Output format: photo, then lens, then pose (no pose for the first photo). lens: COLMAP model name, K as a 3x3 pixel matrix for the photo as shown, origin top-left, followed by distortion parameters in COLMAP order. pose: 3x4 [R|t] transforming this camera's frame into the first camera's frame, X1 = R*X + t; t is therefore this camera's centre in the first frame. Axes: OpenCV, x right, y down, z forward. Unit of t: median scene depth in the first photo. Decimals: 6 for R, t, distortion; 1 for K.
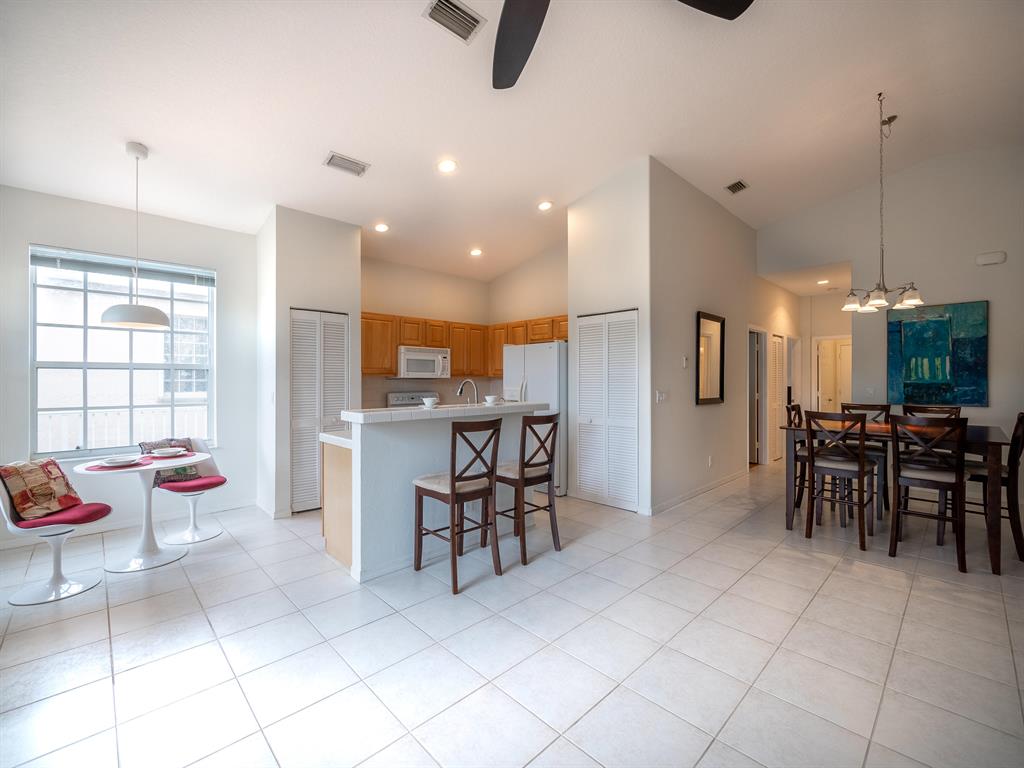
lens RADIAL K [[435.1, 0, 508.6], [0, 435.1, 377.0], [0, 0, 1]] dist [-0.001899, 0.000061]
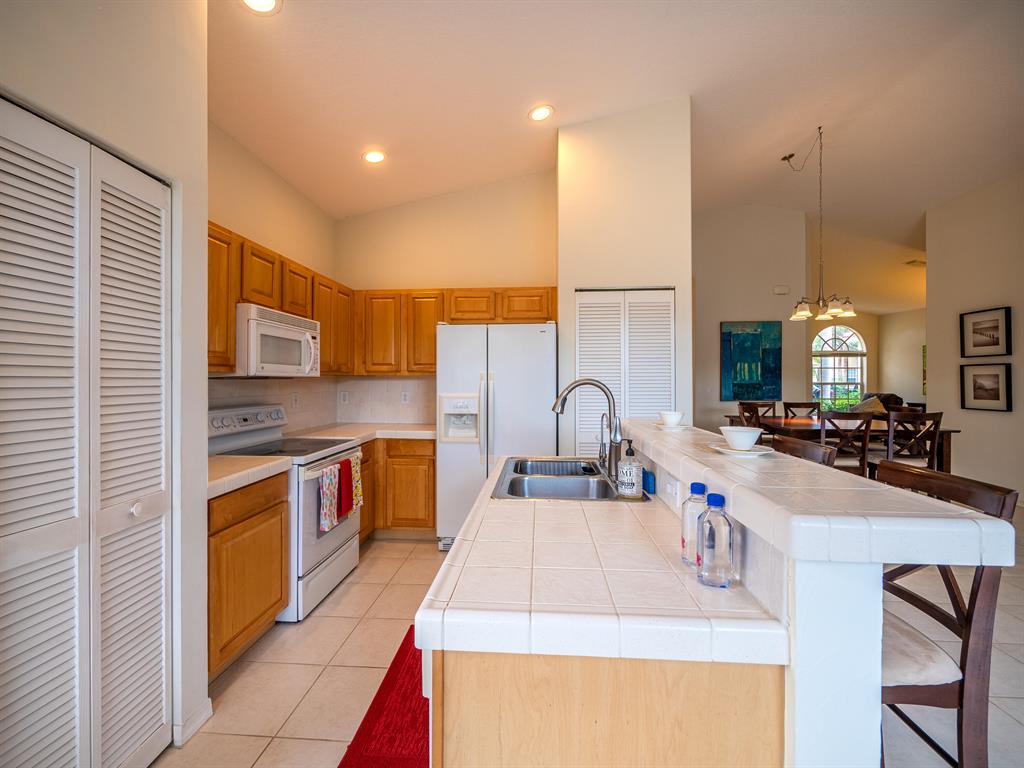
lens RADIAL K [[435.1, 0, 507.4], [0, 435.1, 379.1], [0, 0, 1]] dist [-0.001899, 0.000061]
pose [[0.739493, 0.003140, 0.673157, -0.382762], [-0.004174, 0.999991, -0.000080, 0.004817], [-0.673152, -0.002751, 0.739499, 0.538716]]
